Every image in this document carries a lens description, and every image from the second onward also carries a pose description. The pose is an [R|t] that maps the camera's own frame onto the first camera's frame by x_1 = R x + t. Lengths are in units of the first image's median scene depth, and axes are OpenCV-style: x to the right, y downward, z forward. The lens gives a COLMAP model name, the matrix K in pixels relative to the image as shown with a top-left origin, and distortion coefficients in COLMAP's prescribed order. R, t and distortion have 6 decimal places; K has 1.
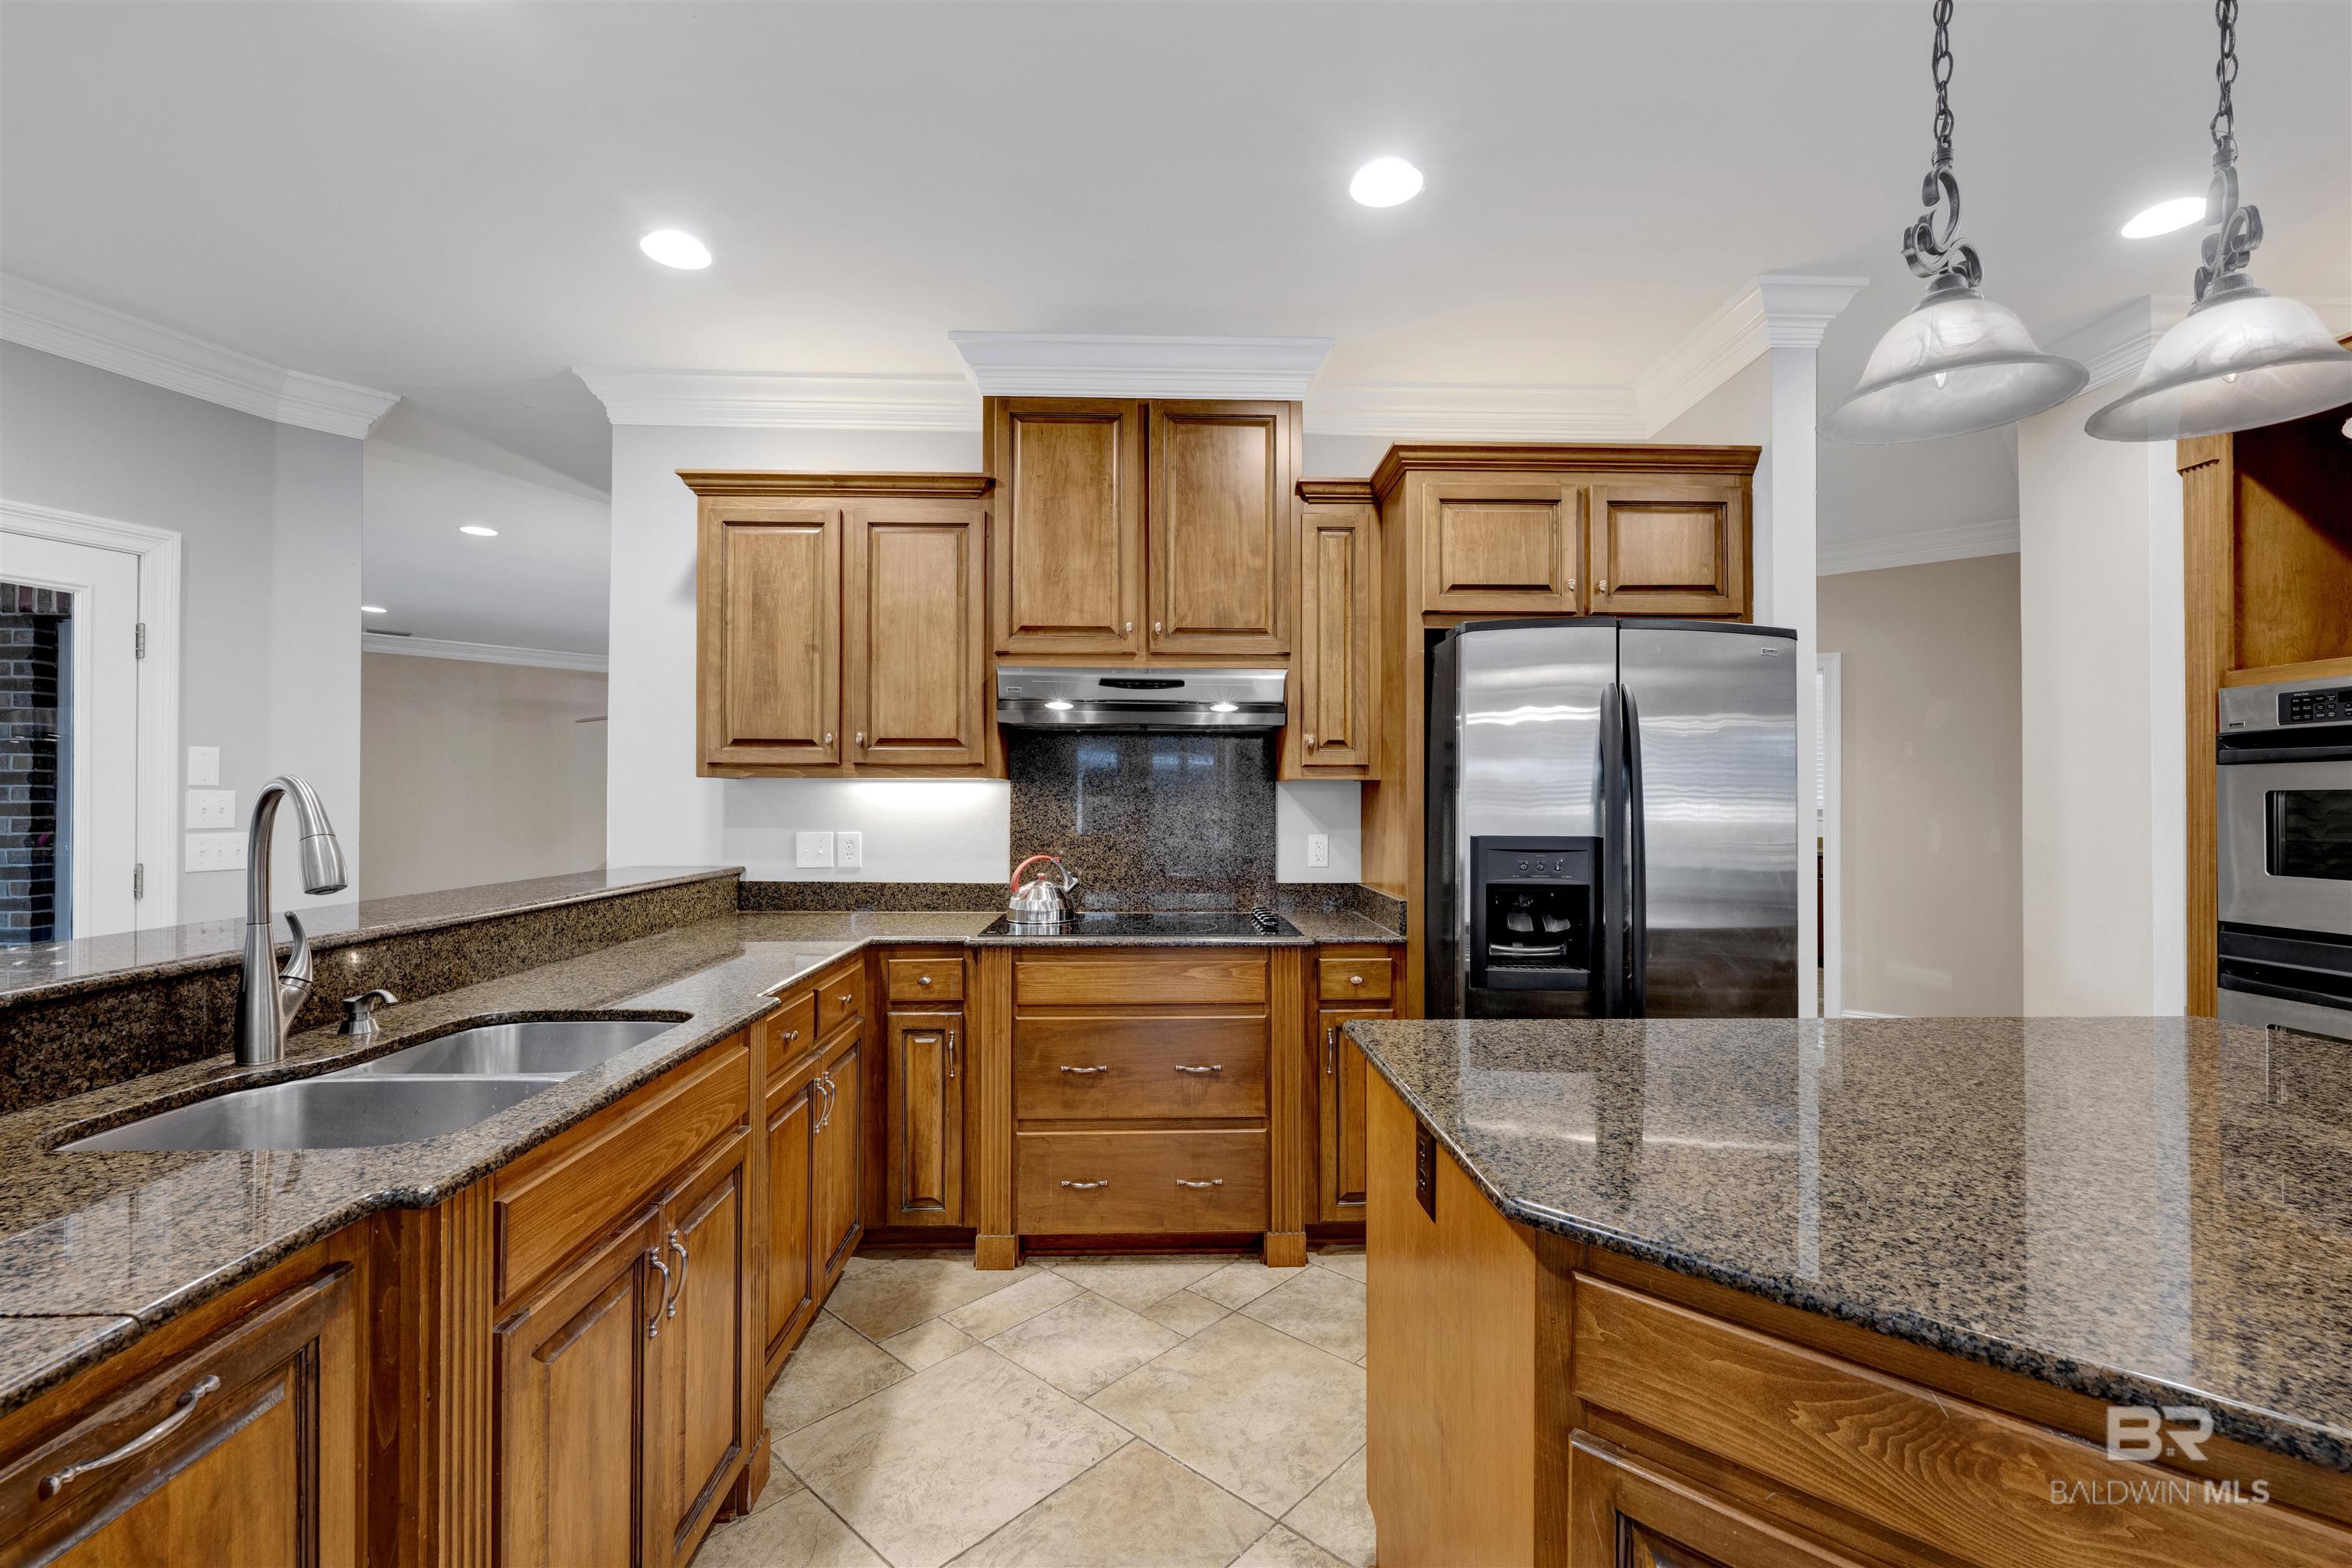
lens RADIAL K [[986.4, 0, 1185.4], [0, 986.4, 792.9], [0, 0, 1]] dist [-0.000998, -0.000970]
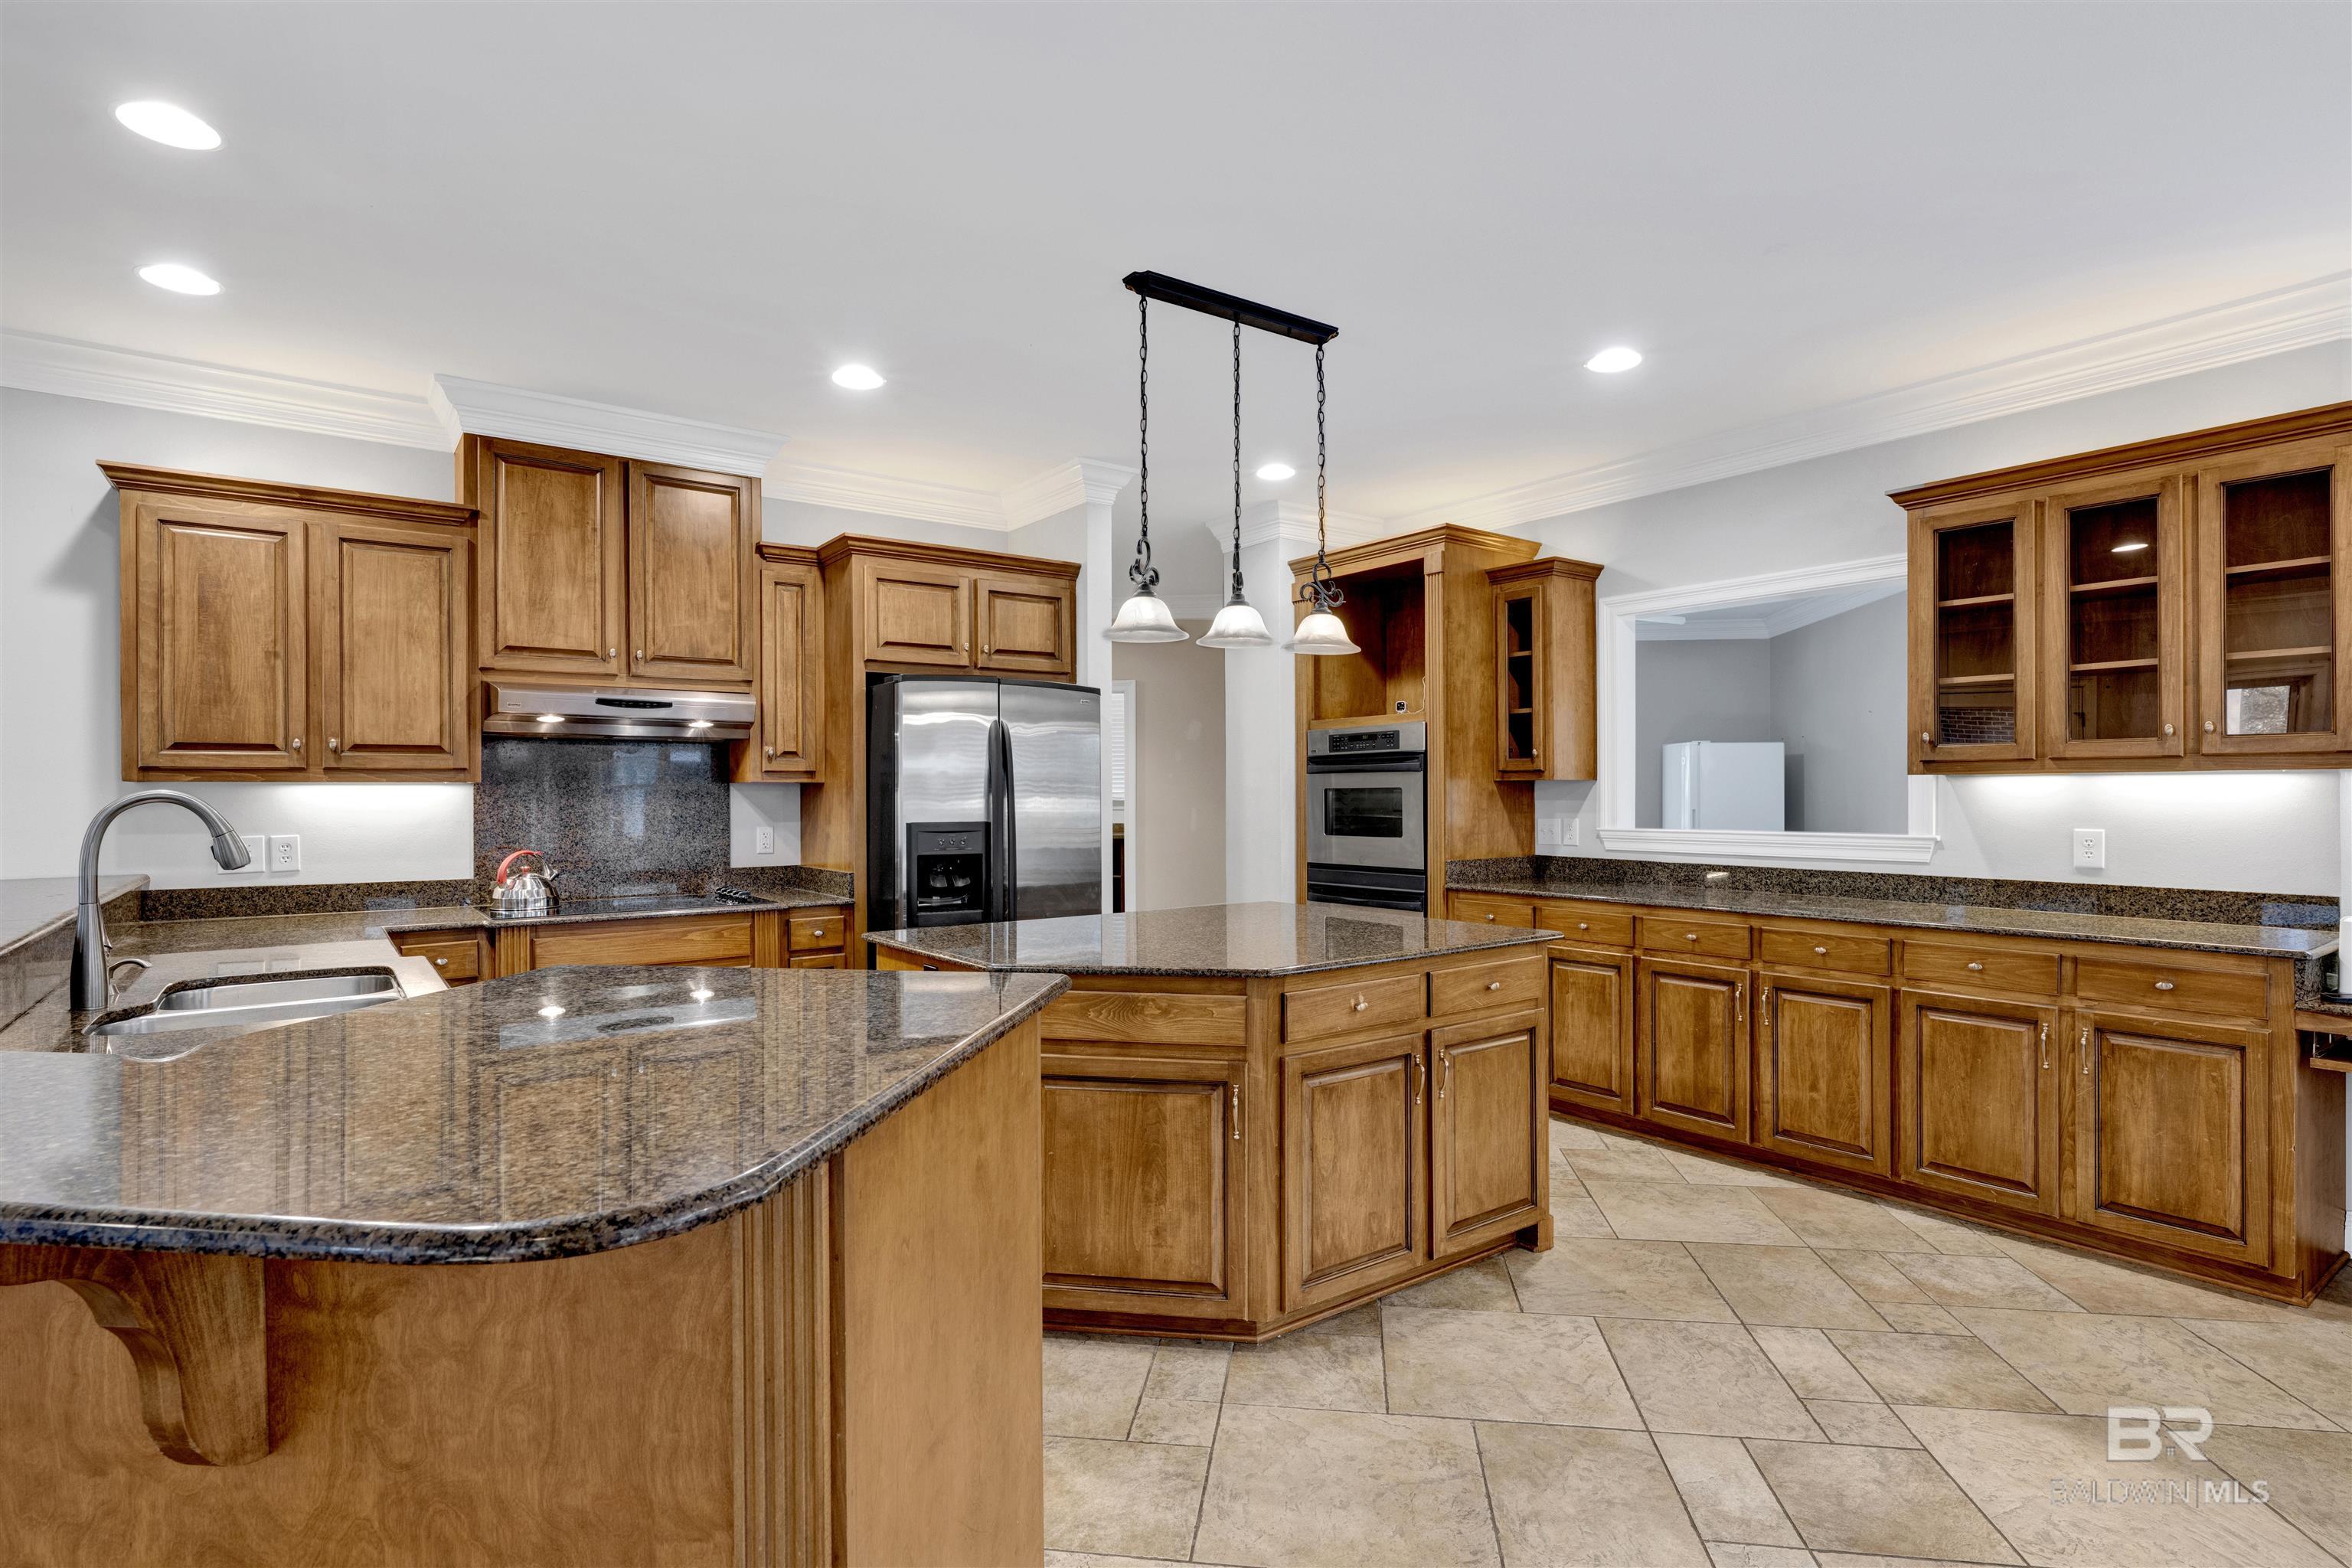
lens RADIAL K [[1146.6, 0, 1190.4], [0, 1146.6, 791.4], [0, 0, 1]] dist [-0.002078, 0.000035]
pose [[0.813387, -0.006331, 0.581688, -0.297609], [0.001838, 0.999964, 0.008314, -0.013515], [-0.581720, -0.005693, 0.813369, -0.518065]]
